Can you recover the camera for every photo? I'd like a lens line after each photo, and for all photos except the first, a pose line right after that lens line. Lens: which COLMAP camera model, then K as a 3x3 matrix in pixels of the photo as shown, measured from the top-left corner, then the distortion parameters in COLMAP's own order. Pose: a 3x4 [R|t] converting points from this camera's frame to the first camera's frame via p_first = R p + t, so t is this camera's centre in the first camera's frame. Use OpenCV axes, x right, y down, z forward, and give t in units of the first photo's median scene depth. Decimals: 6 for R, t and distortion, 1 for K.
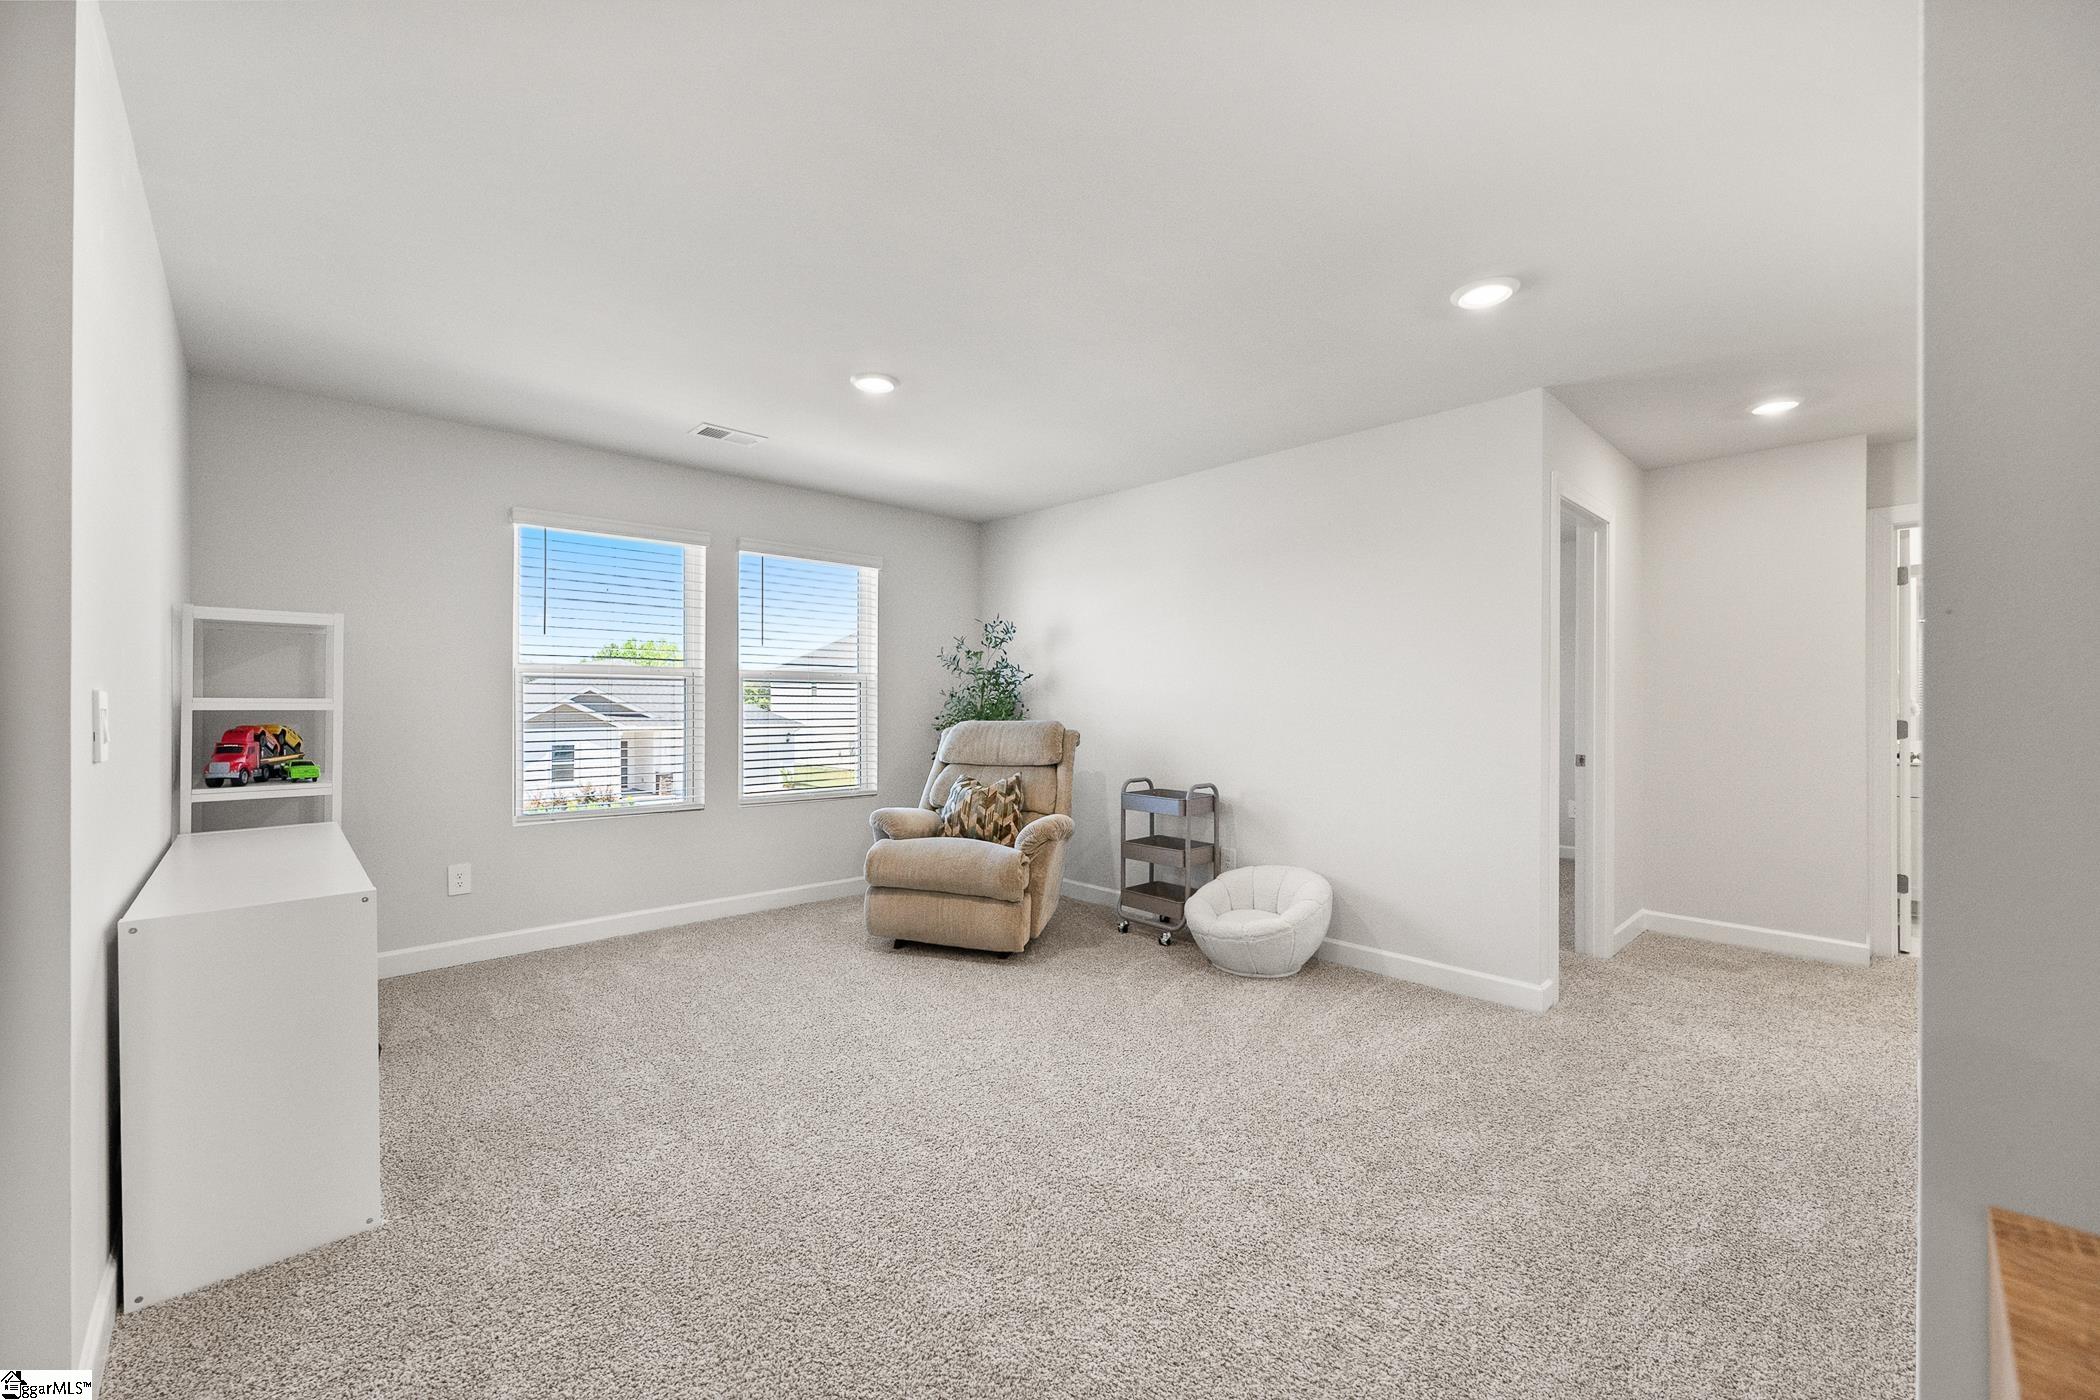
lens RADIAL K [[830.7, 0, 1043.3], [0, 830.7, 704.1], [0, 0, 1]] dist [-0.002662, 0.000412]
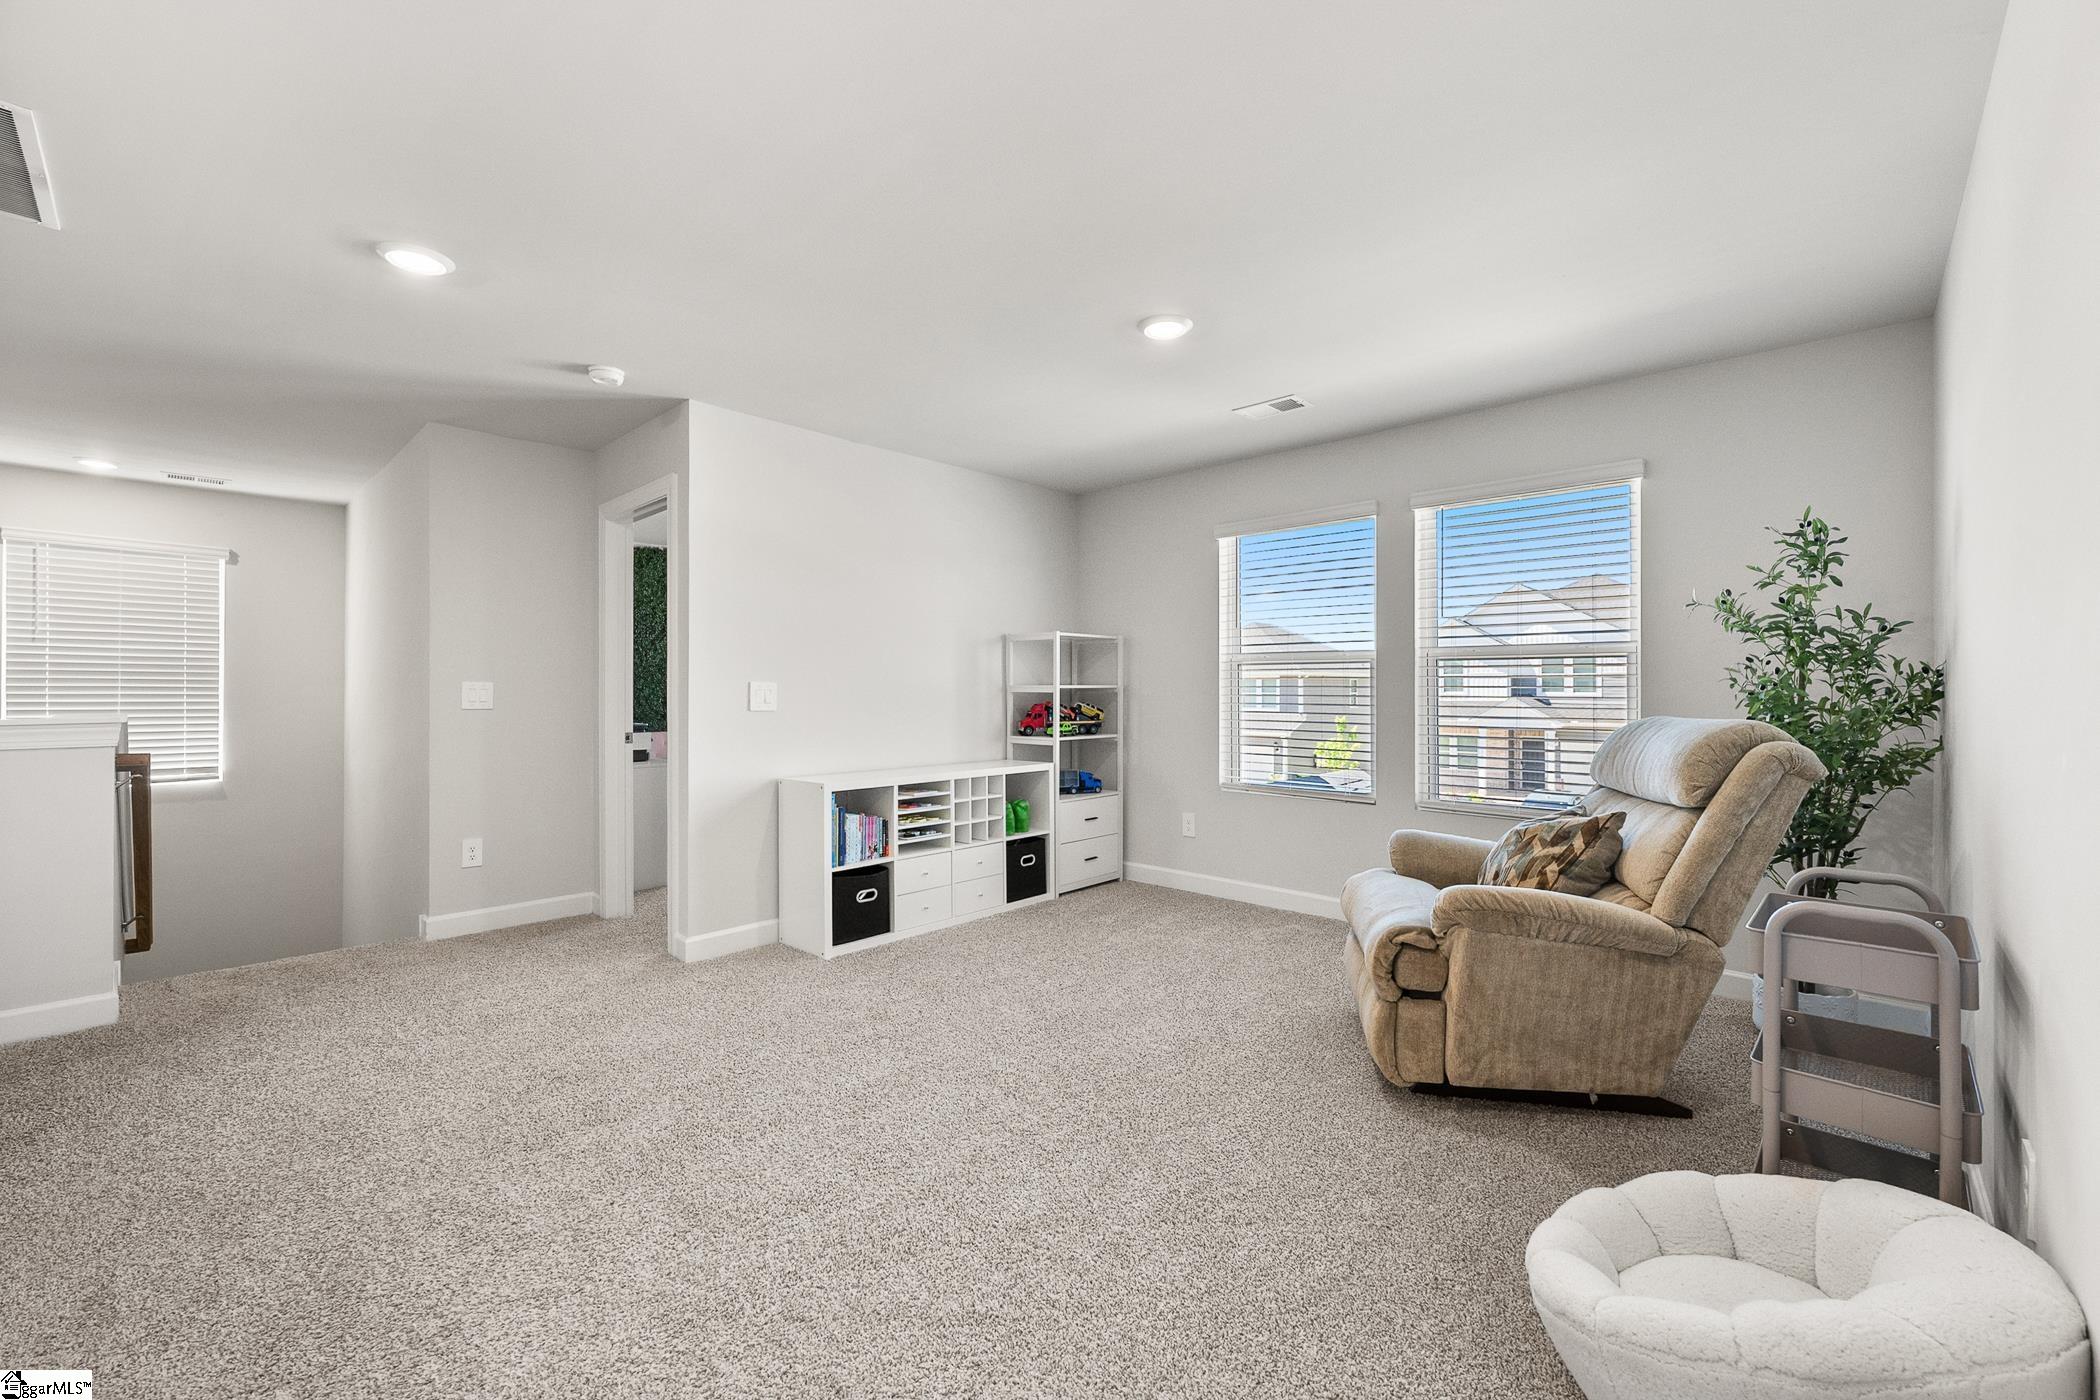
lens RADIAL K [[830.7, 0, 1040.5], [0, 830.7, 693.6], [0, 0, 1]] dist [-0.002662, 0.000412]
pose [[0.050544, -0.000565, -0.998722, 0.565277], [-0.004369, 0.999990, -0.000787, 0.008964], [0.998712, 0.004403, 0.050541, 0.688904]]
